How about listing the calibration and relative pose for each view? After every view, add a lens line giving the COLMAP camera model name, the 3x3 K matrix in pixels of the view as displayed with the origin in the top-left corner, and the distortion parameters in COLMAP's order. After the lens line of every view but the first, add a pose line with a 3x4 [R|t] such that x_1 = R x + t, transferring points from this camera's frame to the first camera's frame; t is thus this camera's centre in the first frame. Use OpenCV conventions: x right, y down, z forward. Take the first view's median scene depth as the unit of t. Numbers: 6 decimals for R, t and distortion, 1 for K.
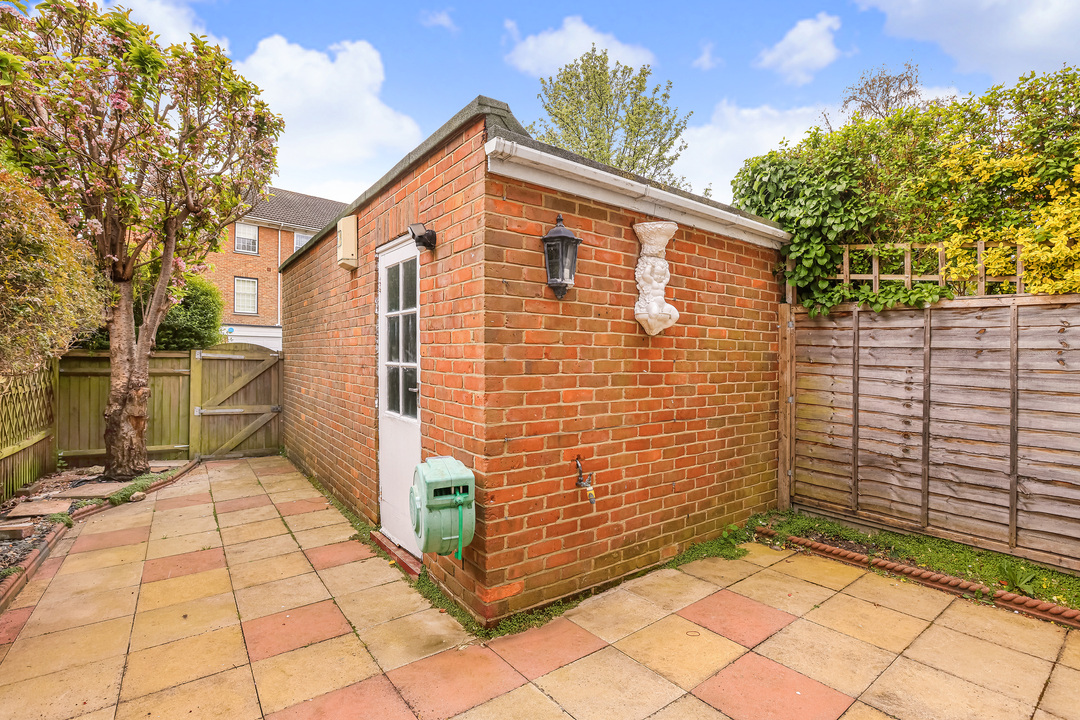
lens RADIAL K [[506.7, 0, 539.7], [0, 506.7, 365.0], [0, 0, 1]] dist [-0.019482, 0.011884]
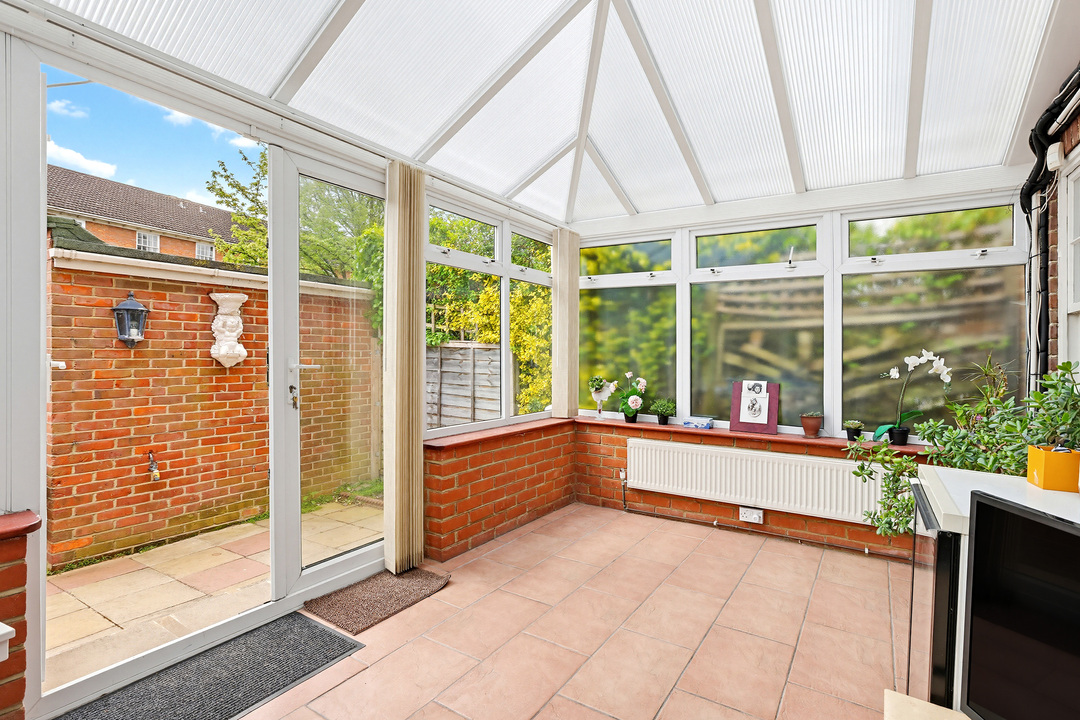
lens RADIAL K [[506.7, 0, 548.6], [0, 506.7, 353.3], [0, 0, 1]] dist [-0.019482, 0.011884]
pose [[0.936068, 0.002964, 0.351806, 0.618847], [-0.000660, 0.999978, -0.006670, -0.094983], [-0.351818, 0.006011, 0.936049, -0.767079]]
